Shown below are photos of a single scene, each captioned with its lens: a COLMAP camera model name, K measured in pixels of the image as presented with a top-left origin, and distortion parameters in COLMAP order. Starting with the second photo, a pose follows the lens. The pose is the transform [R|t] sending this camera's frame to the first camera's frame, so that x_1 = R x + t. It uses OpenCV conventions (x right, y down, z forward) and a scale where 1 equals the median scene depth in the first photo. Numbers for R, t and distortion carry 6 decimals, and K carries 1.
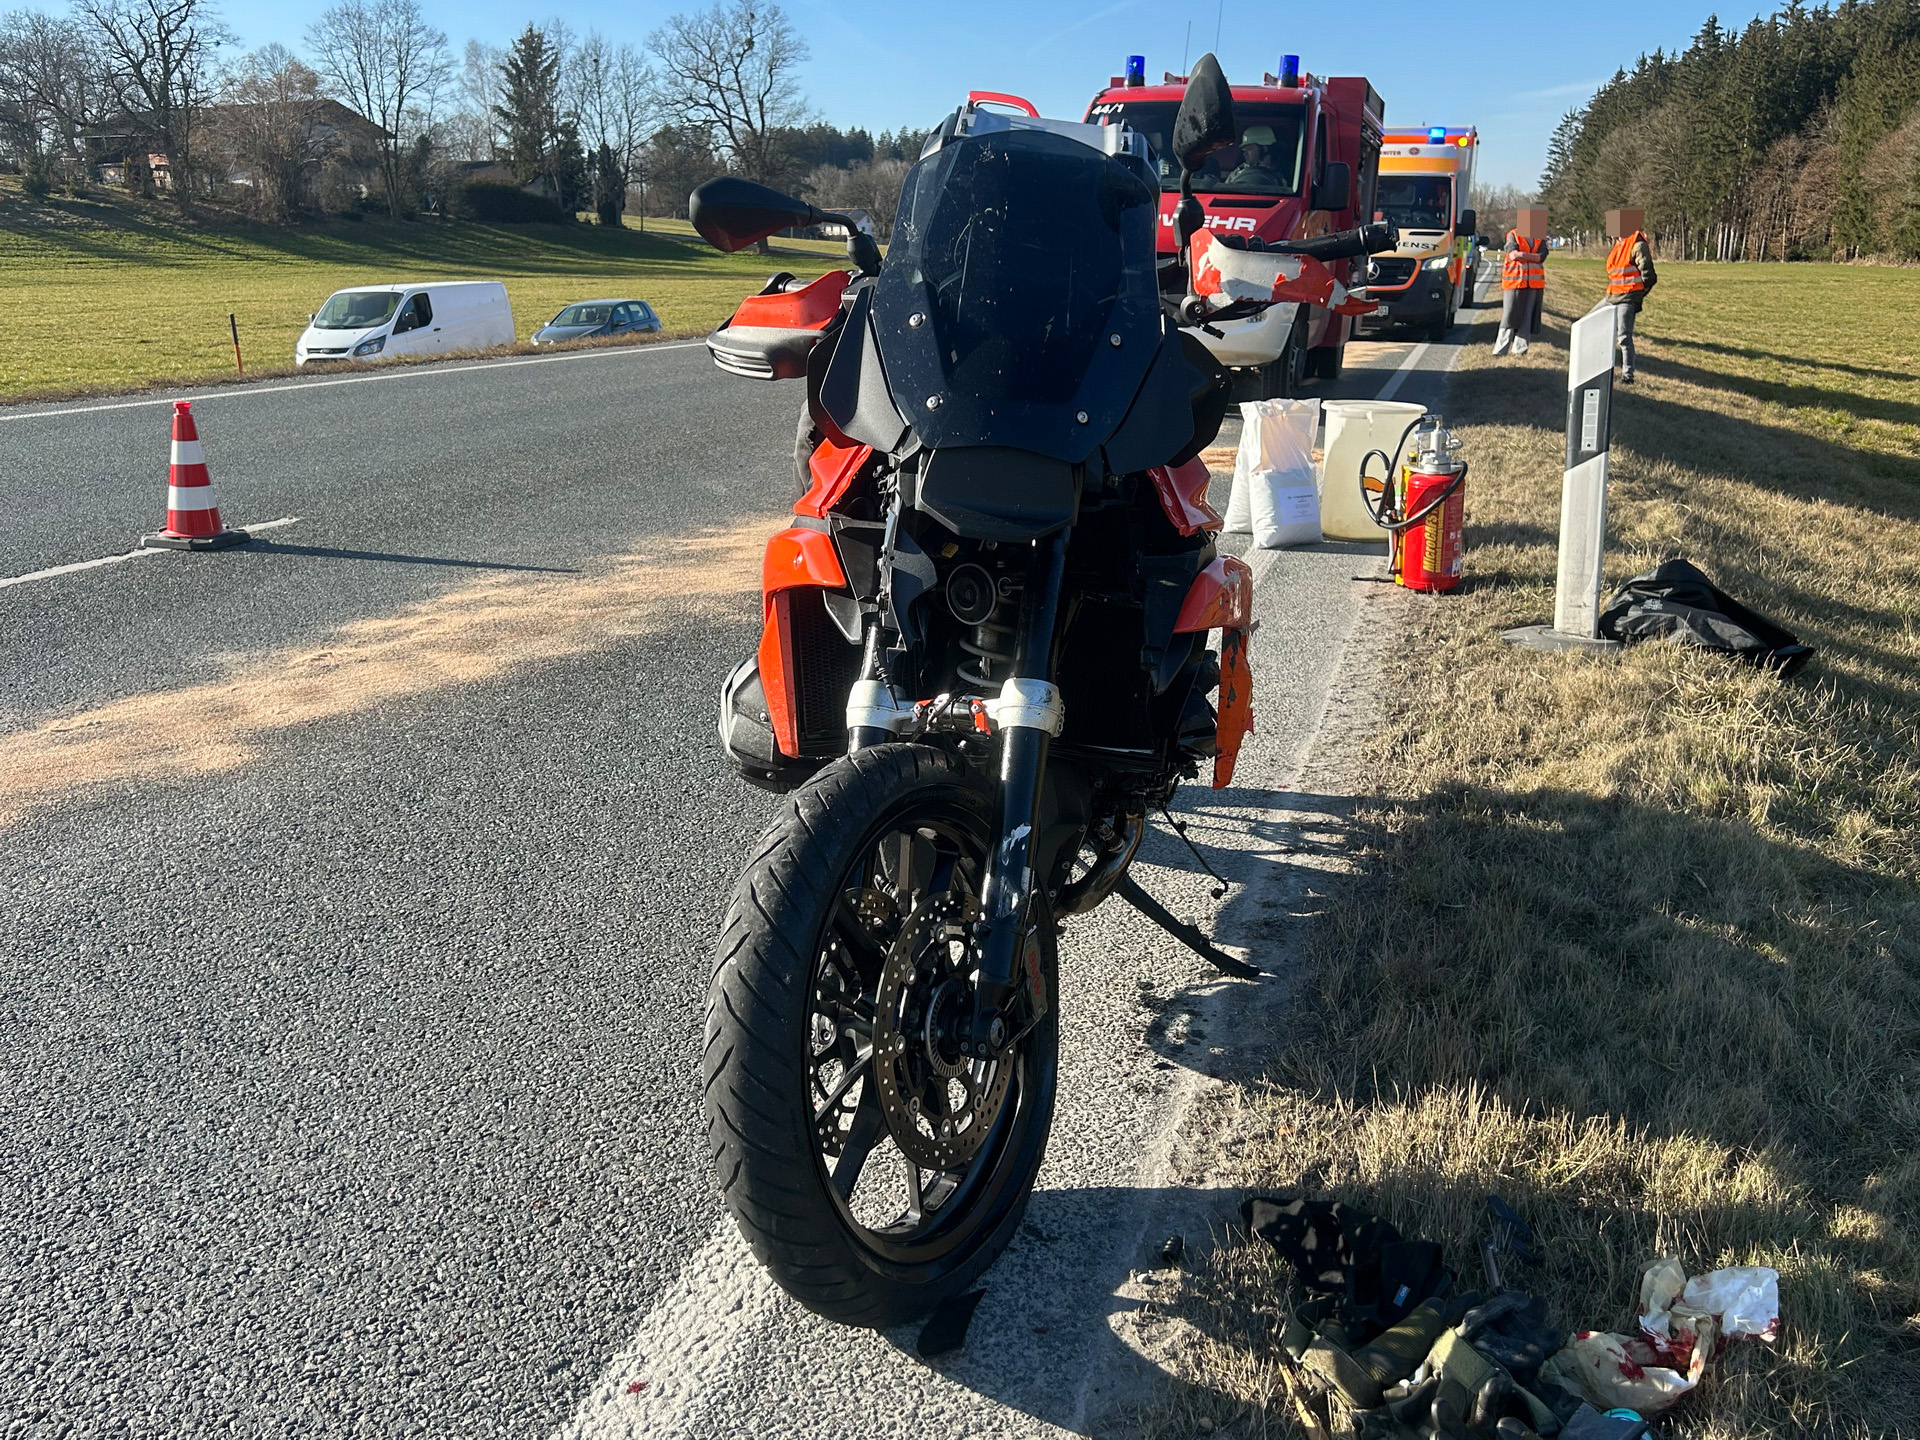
lens RADIAL K [[1687.0, 0, 957.3], [0, 1687.0, 724.2], [0, 0, 1]] dist [0.026621, -0.022889]
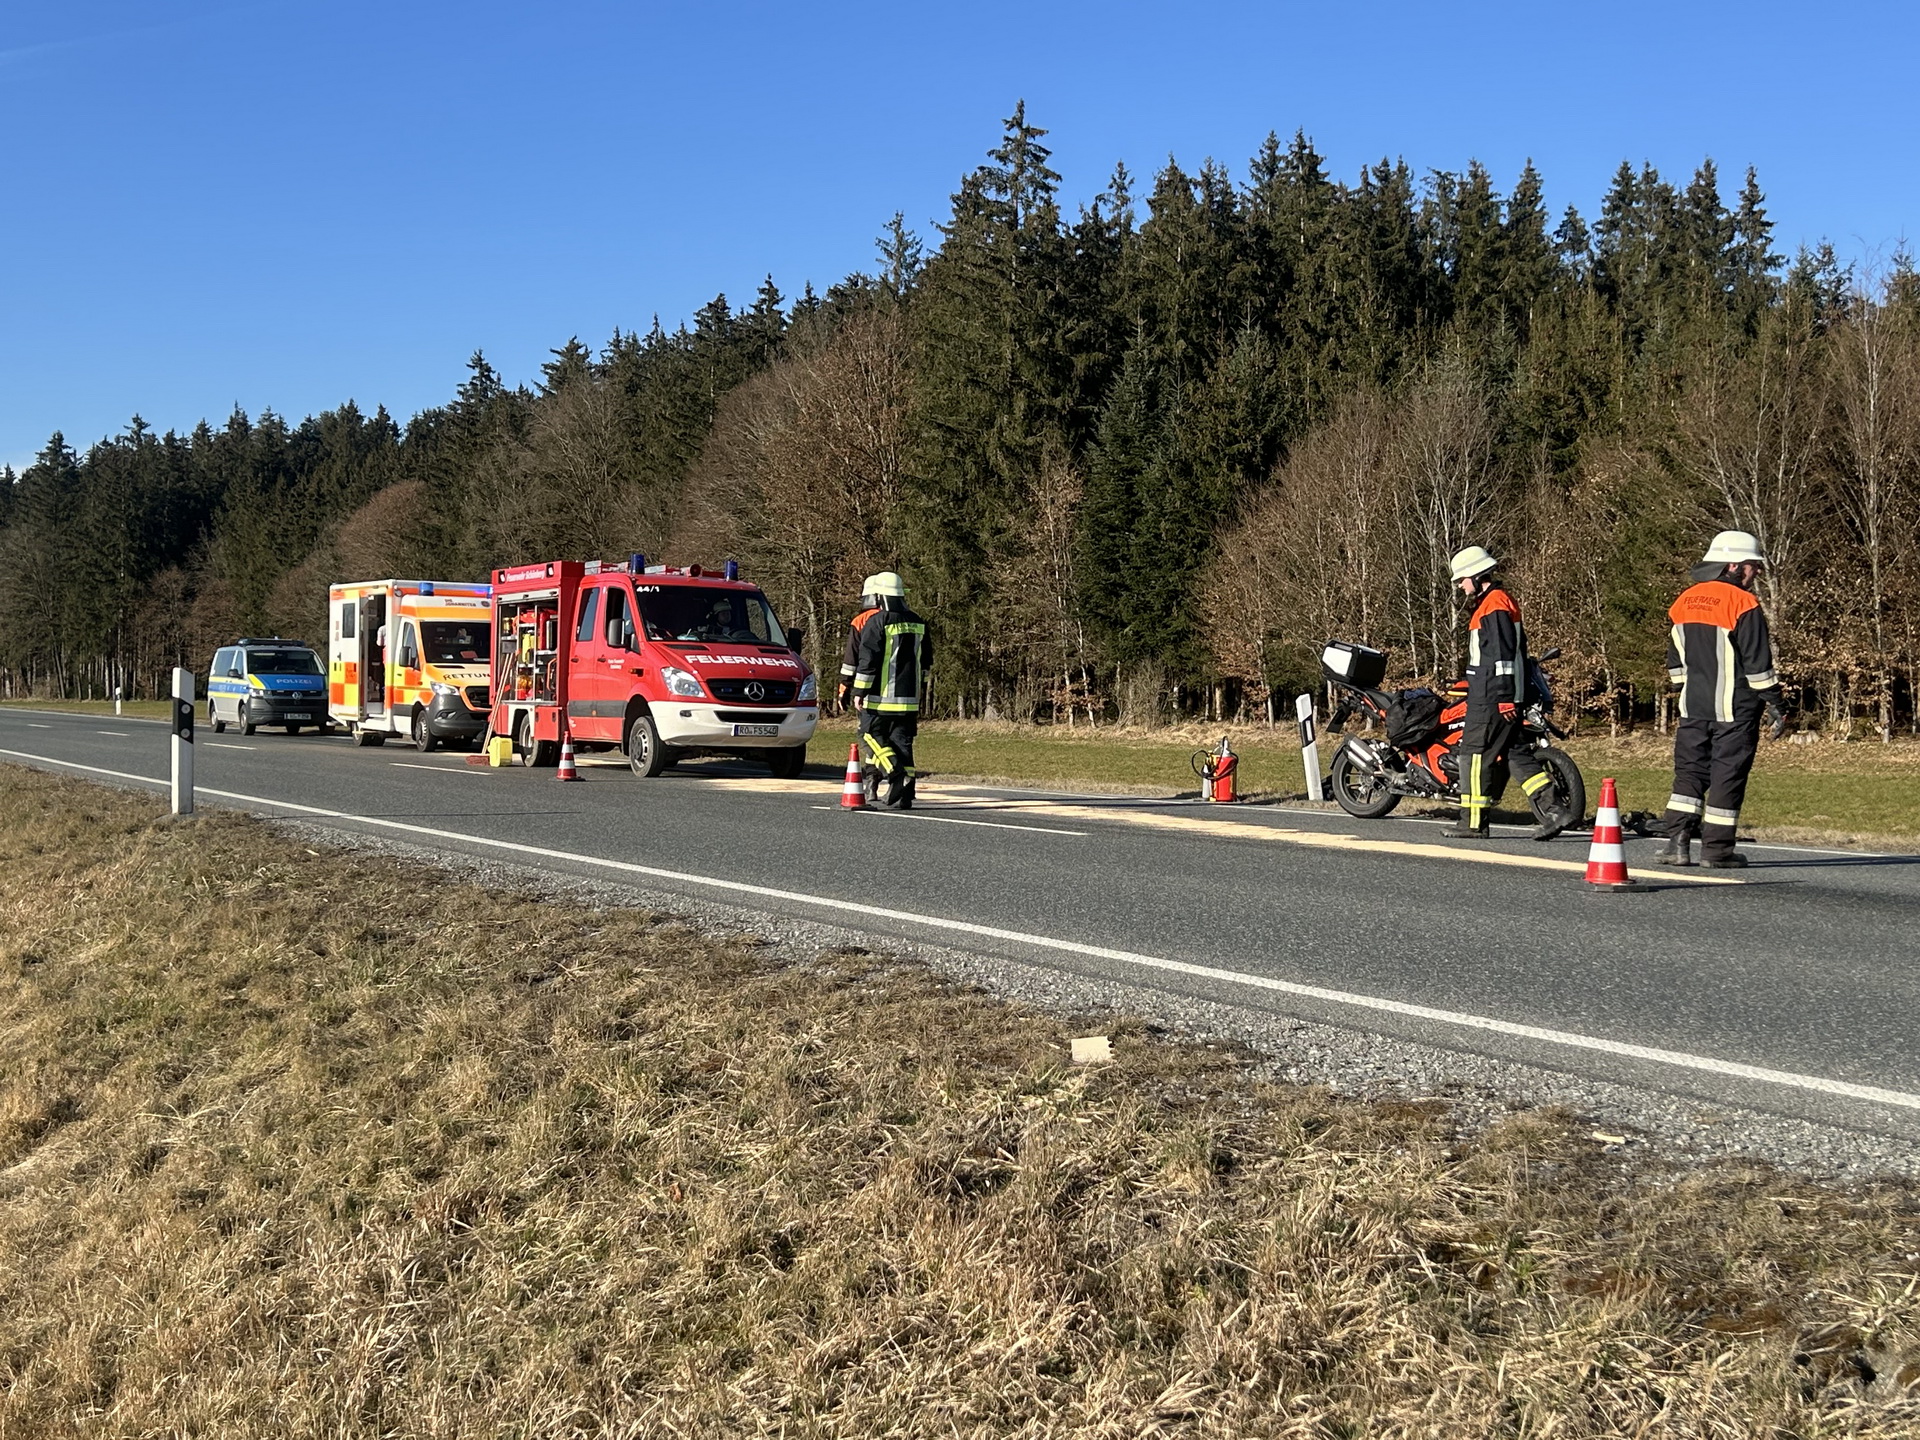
lens RADIAL K [[2152.4, 0, 958.5], [0, 2152.4, 720.0], [0, 0, 1]] dist [0.007965, 0.000000]
pose [[0.672963, -0.007325, 0.739640, -0.137542], [0.195875, 0.966018, -0.168650, 0.015658], [-0.713270, 0.258372, 0.651529, -0.050955]]
